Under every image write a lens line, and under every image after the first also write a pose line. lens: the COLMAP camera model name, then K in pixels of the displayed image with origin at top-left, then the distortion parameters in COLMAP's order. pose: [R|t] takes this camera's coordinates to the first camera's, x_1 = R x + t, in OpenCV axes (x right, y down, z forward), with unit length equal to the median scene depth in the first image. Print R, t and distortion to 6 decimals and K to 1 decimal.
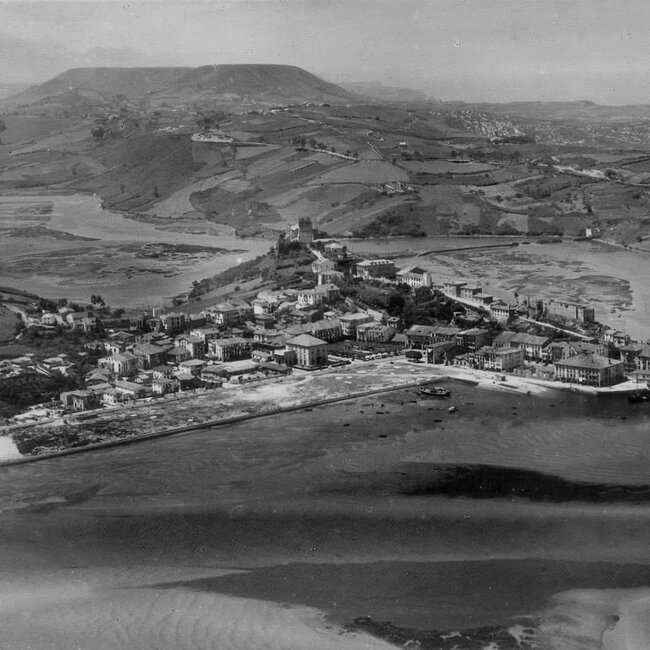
lens RADIAL K [[1433.3, 0, 325.0], [0, 1433.3, 324.8], [0, 0, 1]] dist [-0.029174, 0.000000]
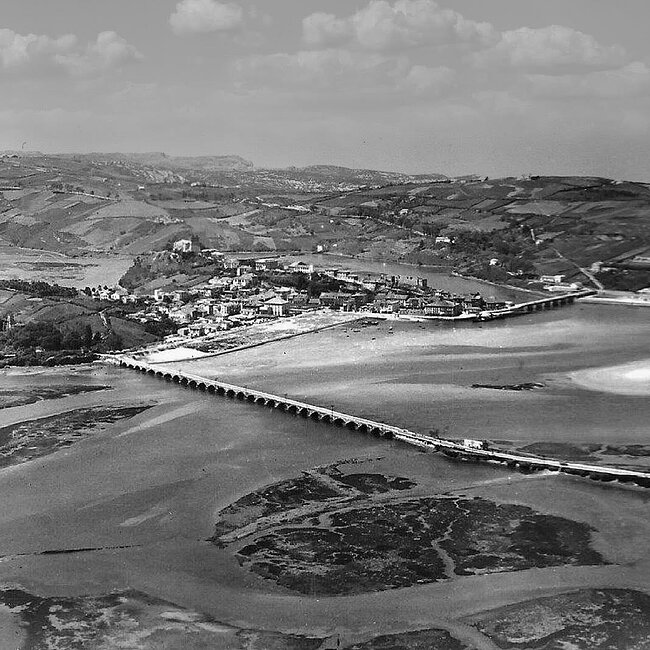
lens RADIAL K [[1433.3, 0, 325.0], [0, 1433.3, 325.1], [0, 0, 1]] dist [-0.029174, 0.000000]
pose [[0.937042, -0.036634, 0.347291, -0.515385], [0.047423, 0.998619, -0.022616, 0.075257], [-0.345983, 0.037662, 0.937485, -0.576359]]
